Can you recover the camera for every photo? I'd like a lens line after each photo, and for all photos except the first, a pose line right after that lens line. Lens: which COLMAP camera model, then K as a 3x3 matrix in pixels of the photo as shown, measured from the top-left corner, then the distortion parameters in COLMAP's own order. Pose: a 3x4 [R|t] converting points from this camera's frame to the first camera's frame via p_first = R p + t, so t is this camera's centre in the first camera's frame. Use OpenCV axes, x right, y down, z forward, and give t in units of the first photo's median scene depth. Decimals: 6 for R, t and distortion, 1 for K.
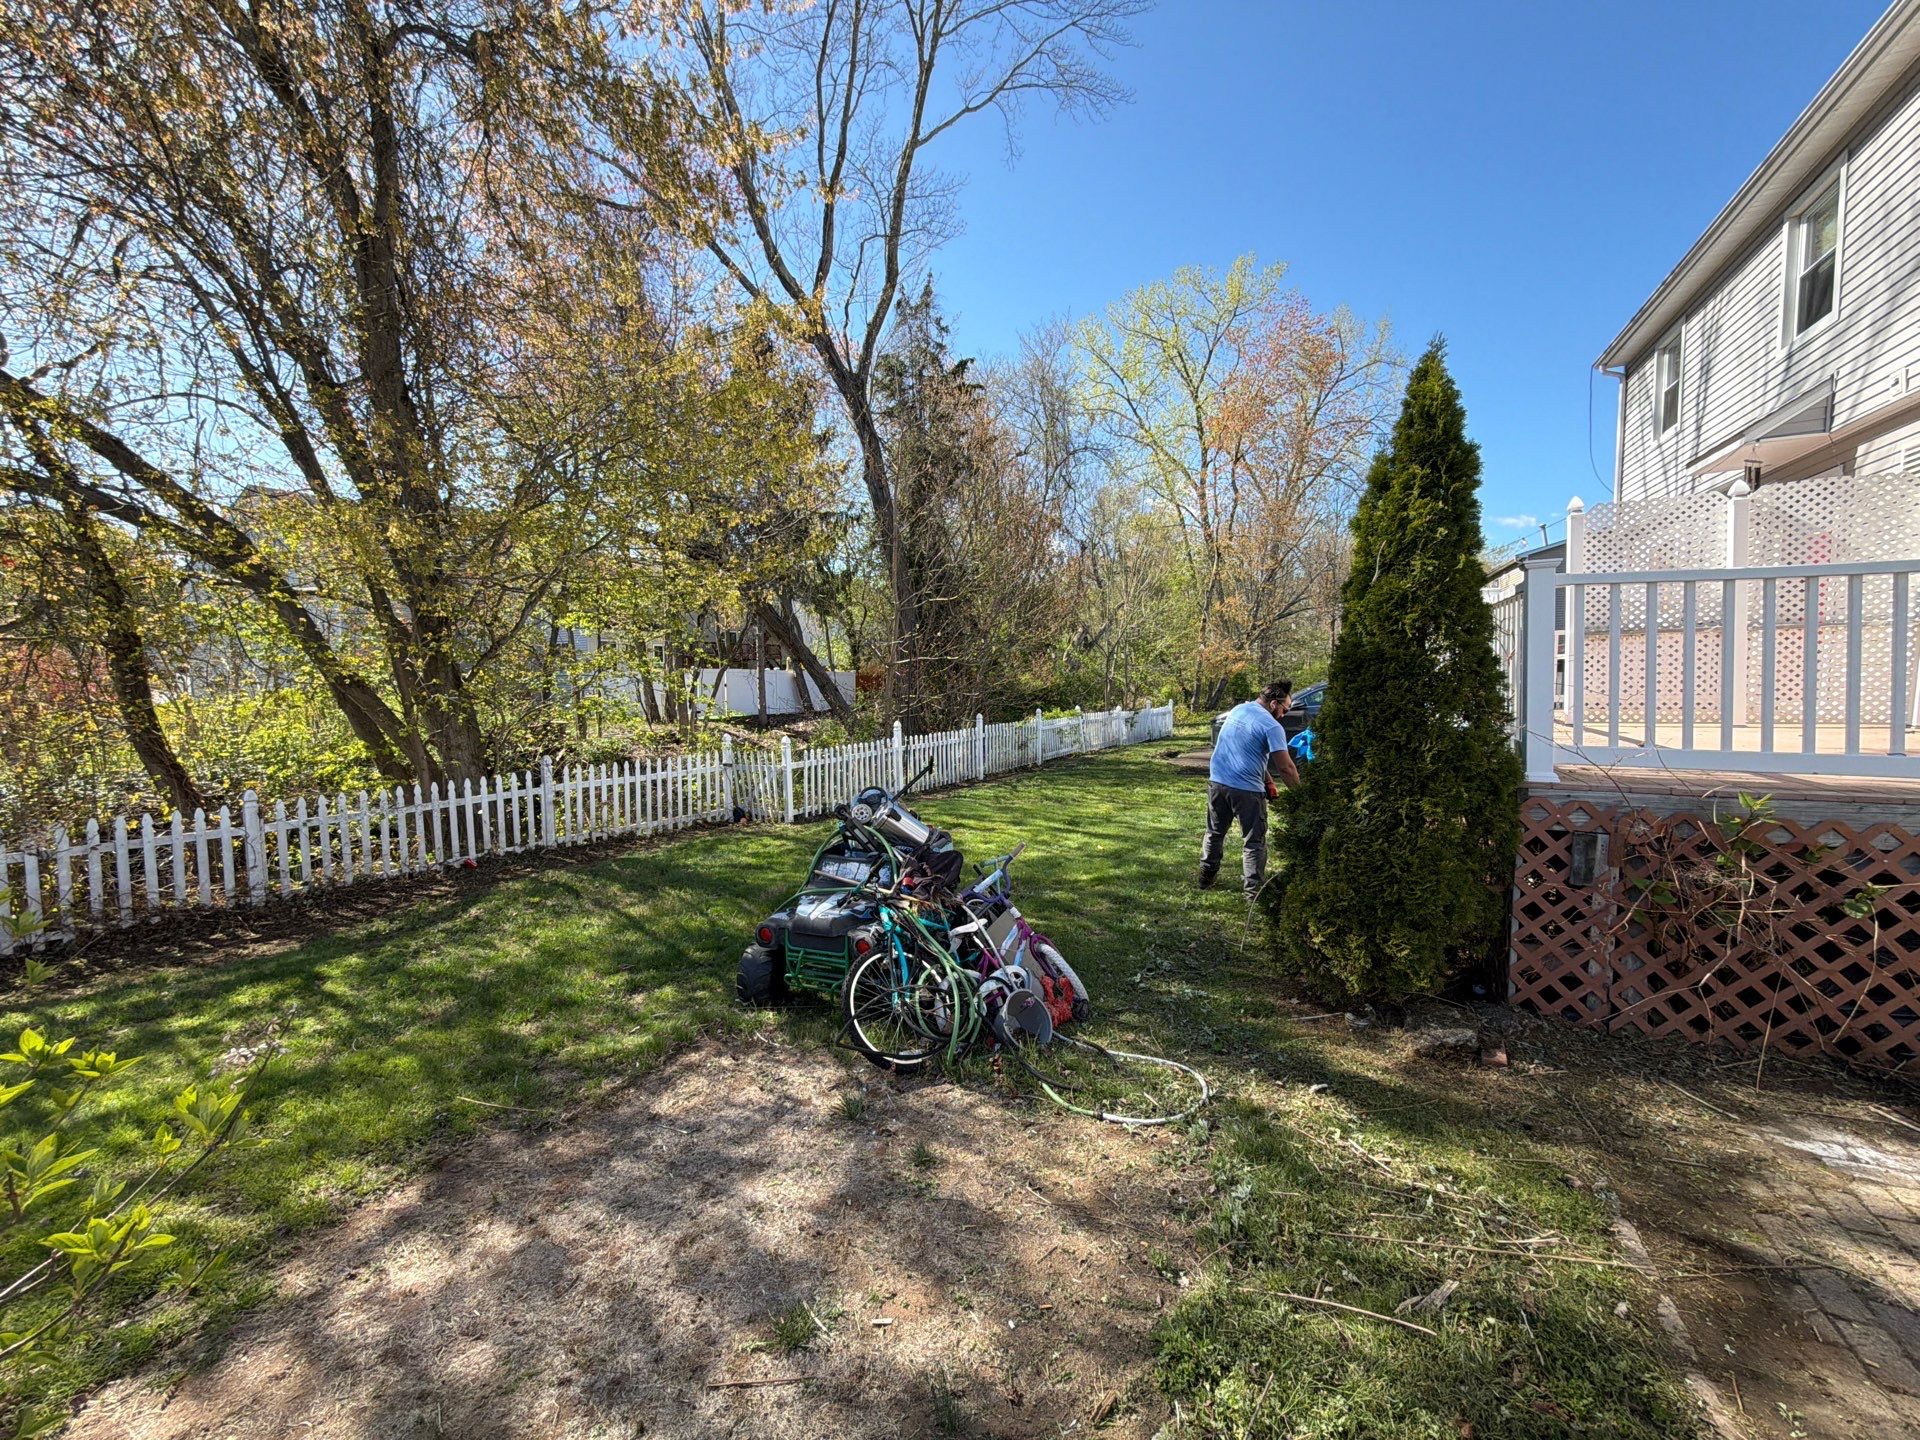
lens RADIAL K [[768.1, 0, 961.9], [0, 768.1, 724.7], [0, 0, 1]] dist [-0.000713, -0.000052]
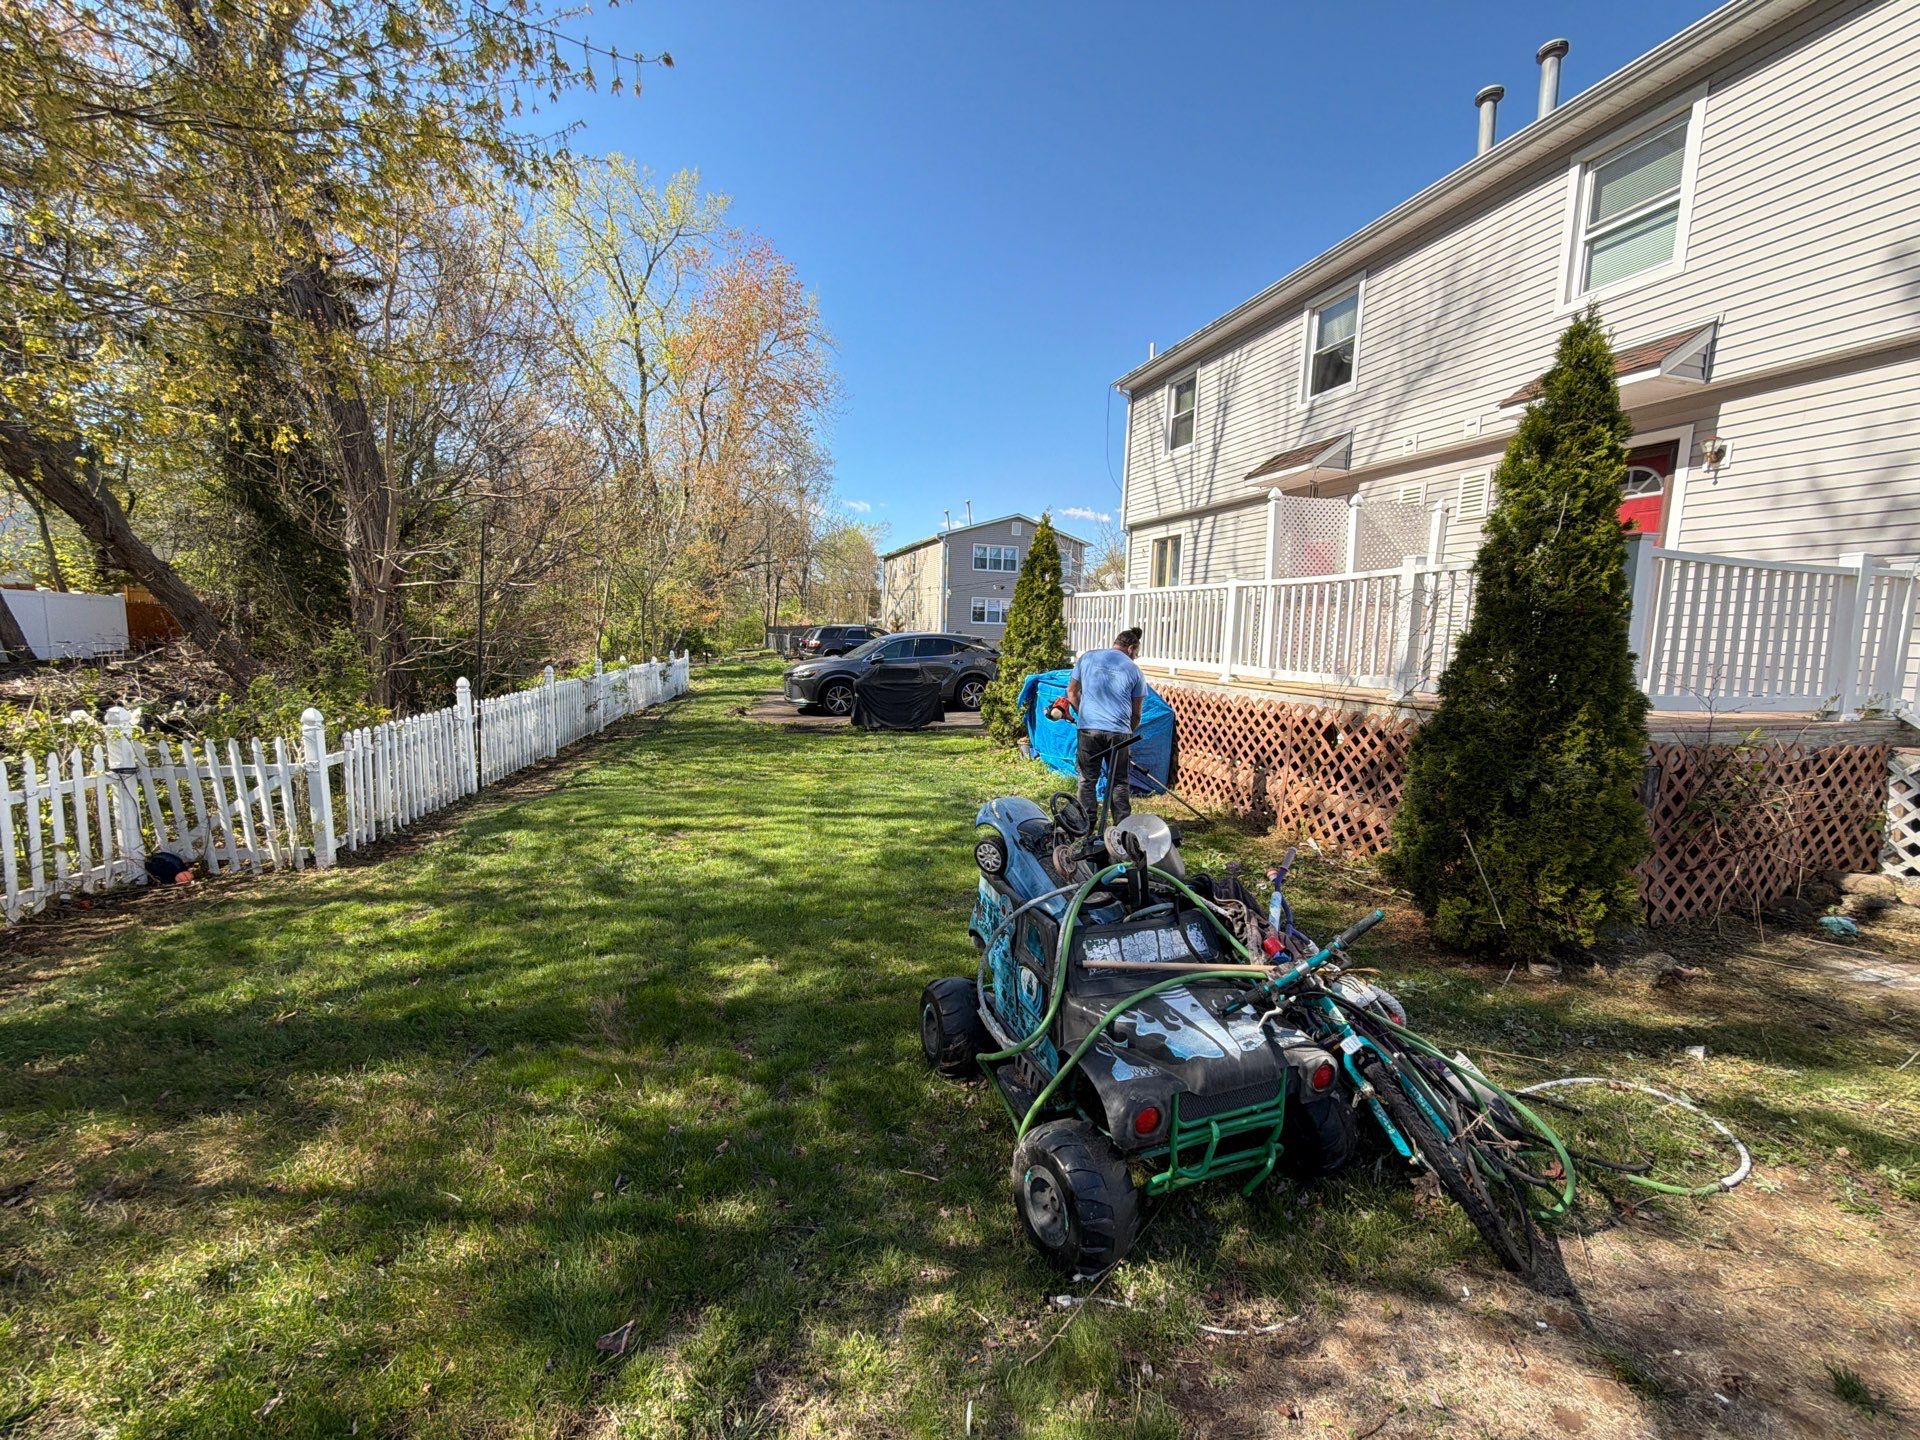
lens RADIAL K [[768.1, 0, 961.9], [0, 768.1, 724.7], [0, 0, 1]] dist [-0.000713, -0.000052]
pose [[0.720684, -0.050404, 0.691429, -0.371254], [0.007481, 0.997861, 0.064945, -0.005221], [-0.693223, -0.041632, 0.719520, 0.415726]]
